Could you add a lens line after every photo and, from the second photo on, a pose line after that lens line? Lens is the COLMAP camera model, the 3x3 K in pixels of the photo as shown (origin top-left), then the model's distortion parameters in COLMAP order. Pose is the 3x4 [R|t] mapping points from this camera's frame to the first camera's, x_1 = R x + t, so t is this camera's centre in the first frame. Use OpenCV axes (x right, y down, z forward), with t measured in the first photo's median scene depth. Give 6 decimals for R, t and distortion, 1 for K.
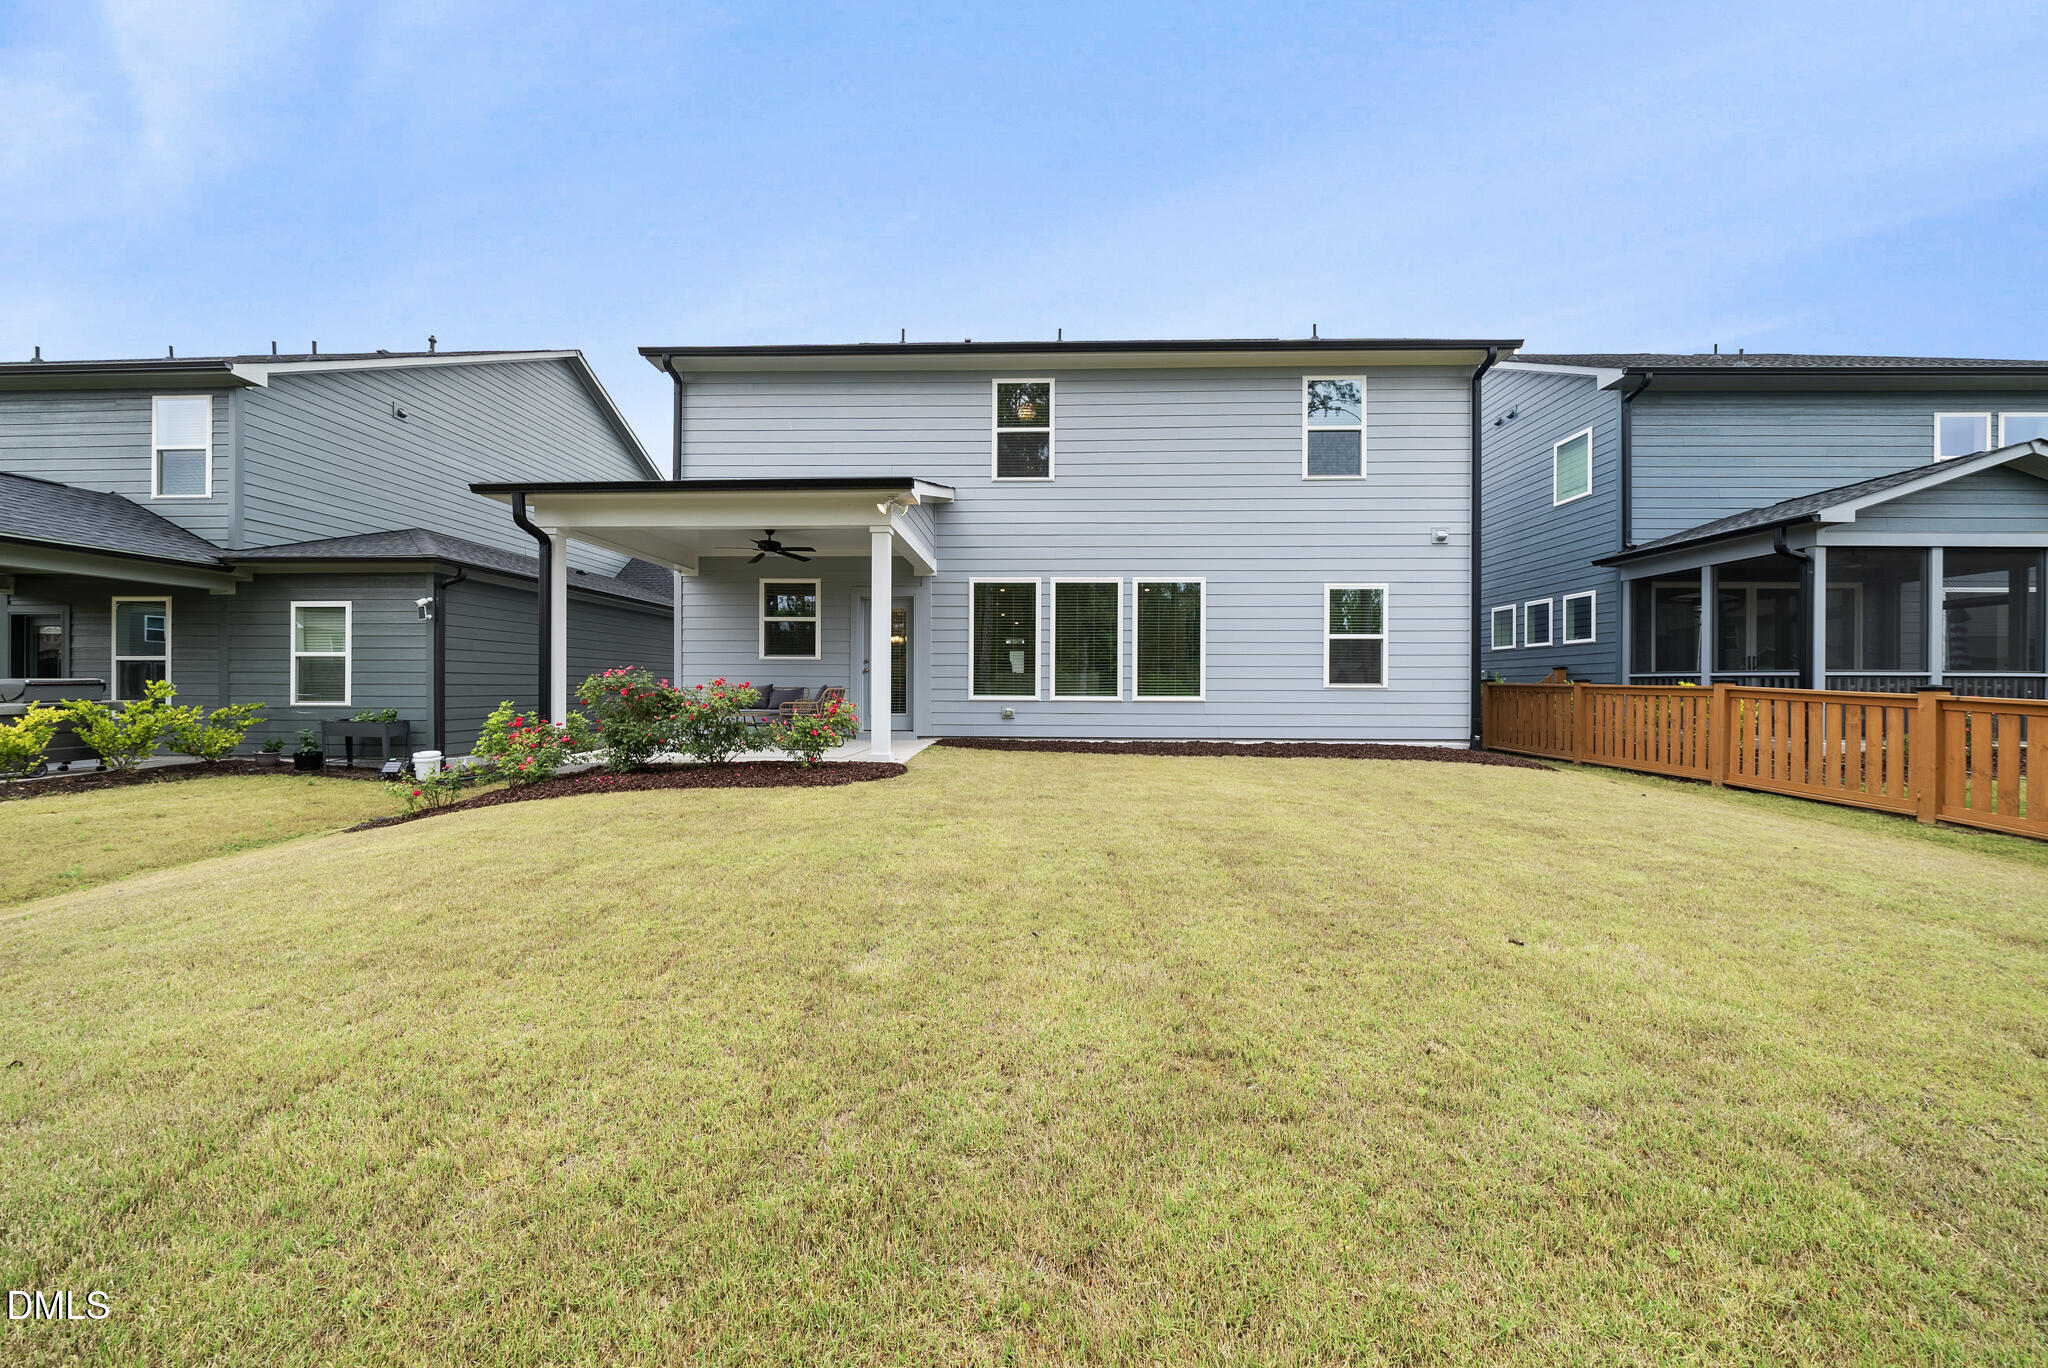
lens RADIAL K [[709.3, 0, 1018.9], [0, 709.3, 687.3], [0, 0, 1]] dist [-0.008560, -0.000116]
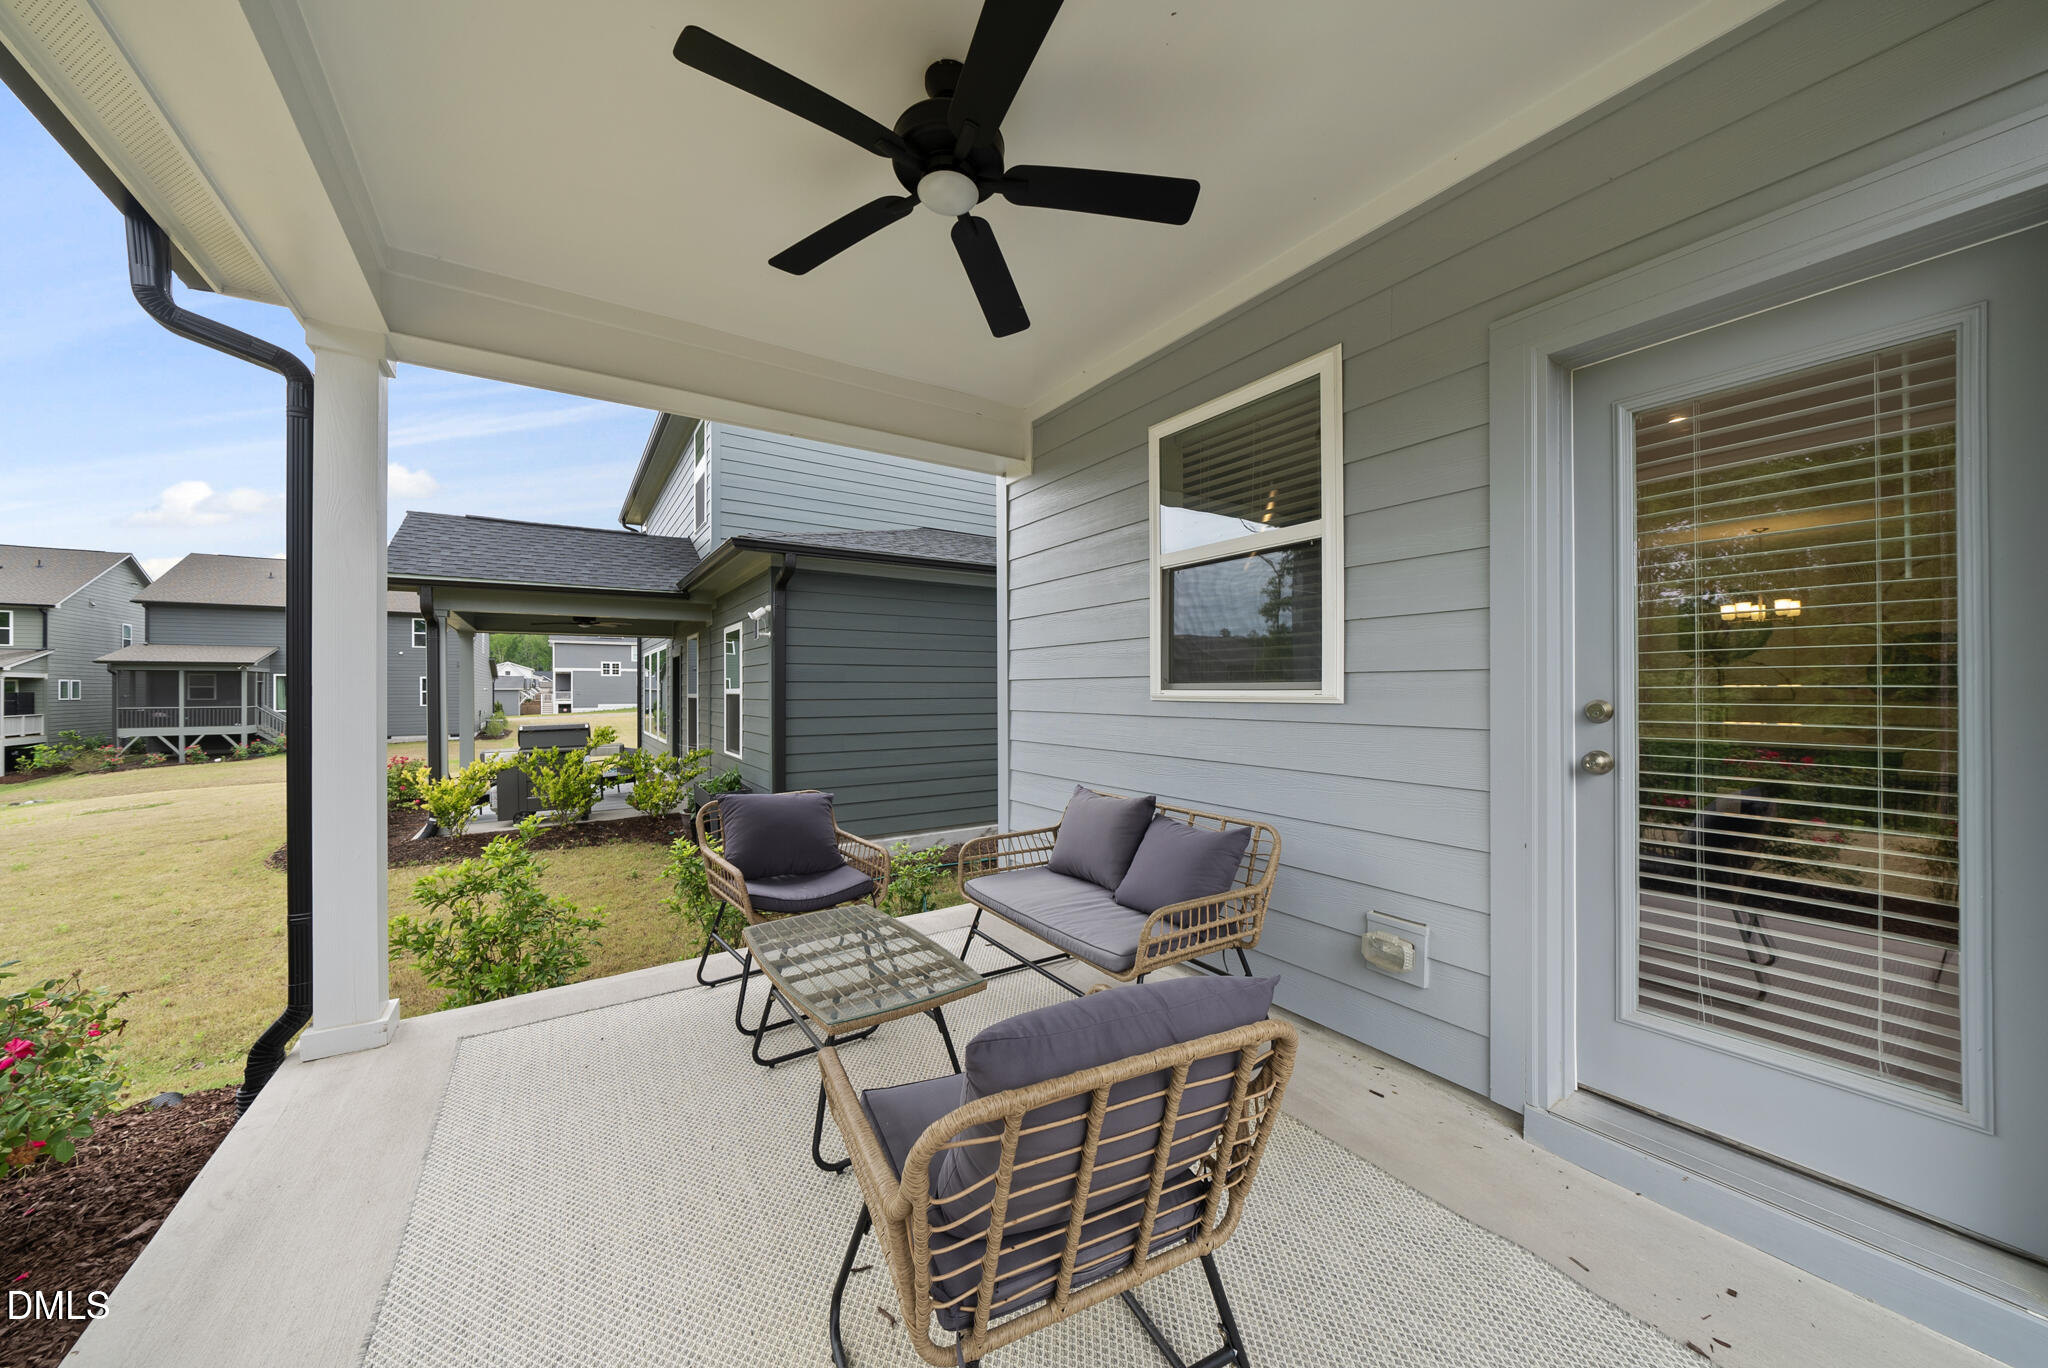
lens RADIAL K [[704.3, 0, 1028.5], [0, 704.3, 685.9], [0, 0, 1]] dist [-0.000335, -0.003629]
pose [[0.587467, -0.012757, -0.809147, -0.158101], [0.008234, 0.999918, -0.009786, -0.042870], [0.809206, -0.000913, 0.587524, 0.792151]]
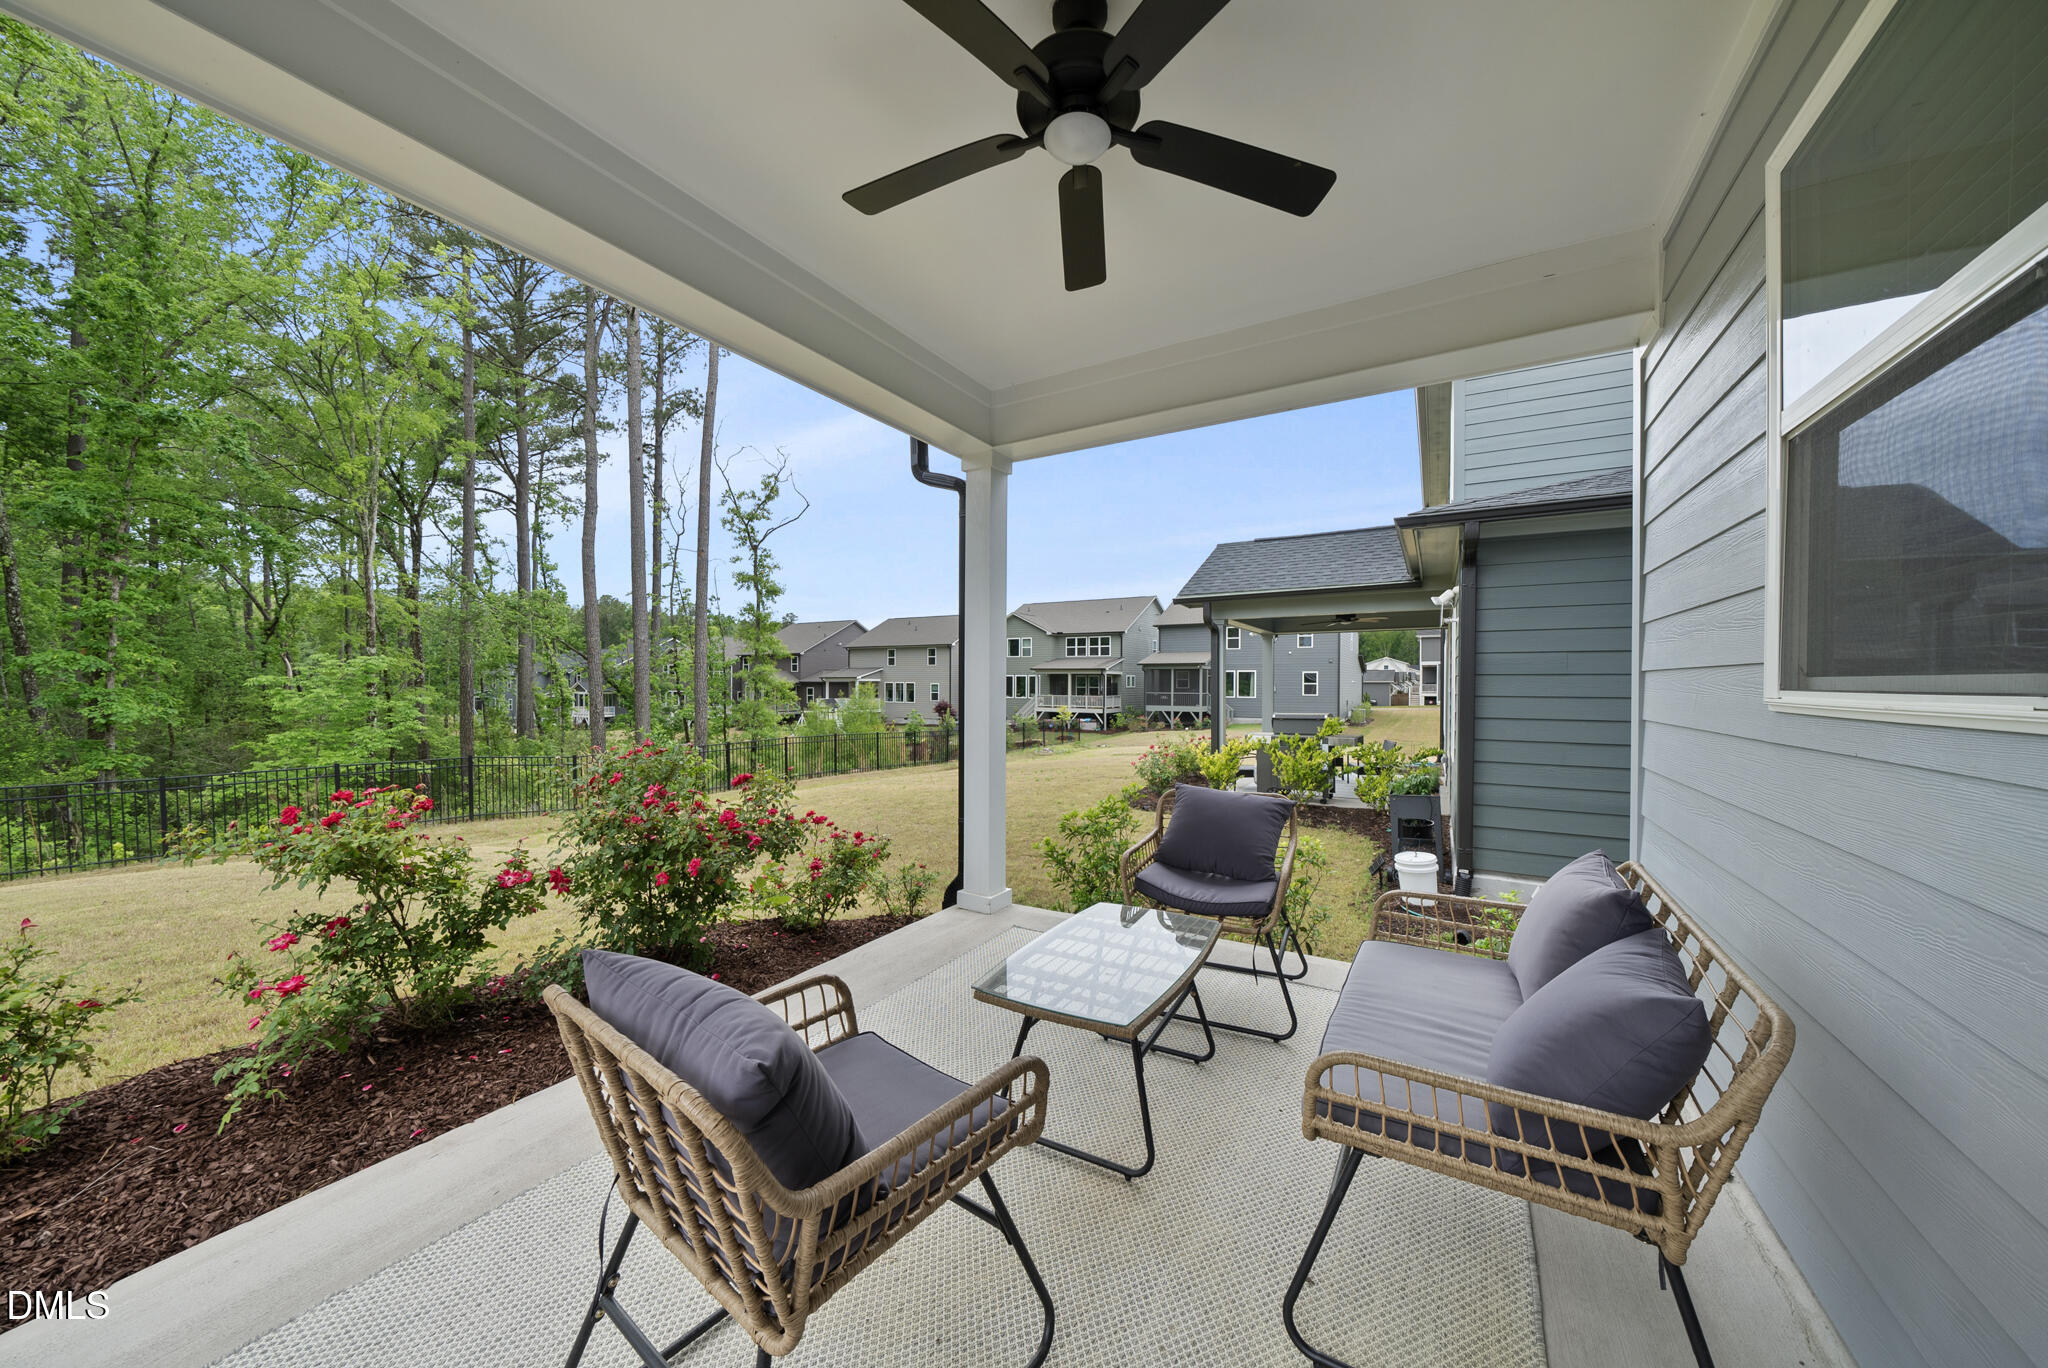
lens RADIAL K [[713.9, 0, 1027.5], [0, 713.9, 690.5], [0, 0, 1]] dist [-0.007621, -0.000048]
pose [[-0.481409, 0.001641, -0.876494, -0.164072], [-0.005651, 0.999972, 0.004976, -0.043688], [0.876478, 0.007349, -0.481387, 0.952198]]
